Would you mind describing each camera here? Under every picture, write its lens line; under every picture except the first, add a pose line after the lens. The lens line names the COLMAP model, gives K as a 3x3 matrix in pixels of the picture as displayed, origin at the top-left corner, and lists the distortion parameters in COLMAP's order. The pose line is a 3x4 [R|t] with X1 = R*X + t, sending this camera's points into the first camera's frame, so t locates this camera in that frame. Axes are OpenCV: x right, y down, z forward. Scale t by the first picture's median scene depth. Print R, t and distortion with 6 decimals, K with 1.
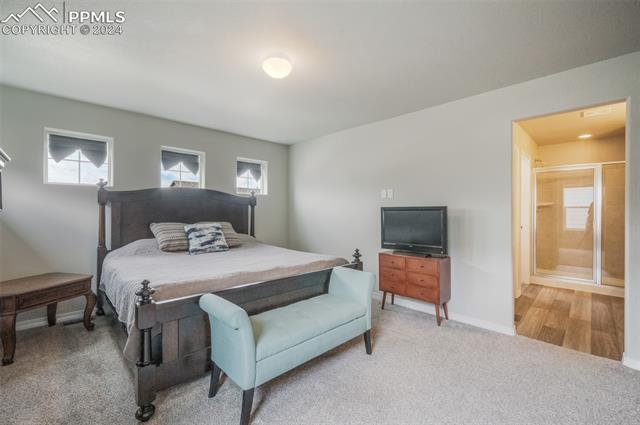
lens RADIAL K [[251.4, 0, 333.3], [0, 251.4, 213.7], [0, 0, 1]] dist [0.021010, 0.000039]
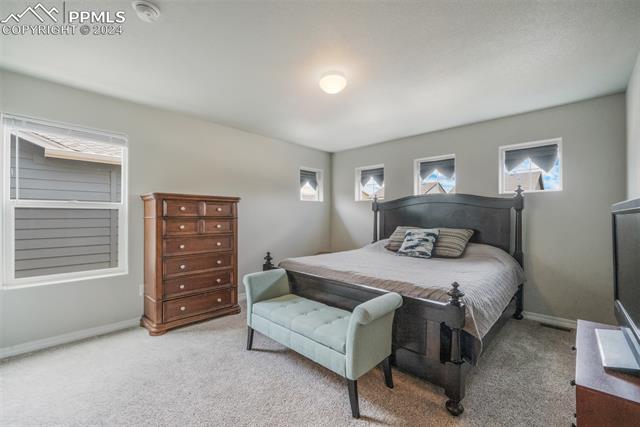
lens RADIAL K [[289.4, 0, 326.9], [0, 289.4, 213.6], [0, 0, 1]] dist [-0.000535, 0.000882]
pose [[0.038655, -0.012421, -0.999175, 0.652453], [-0.014481, 0.999811, -0.012990, -0.000942], [0.999148, 0.014971, 0.038468, 0.603707]]
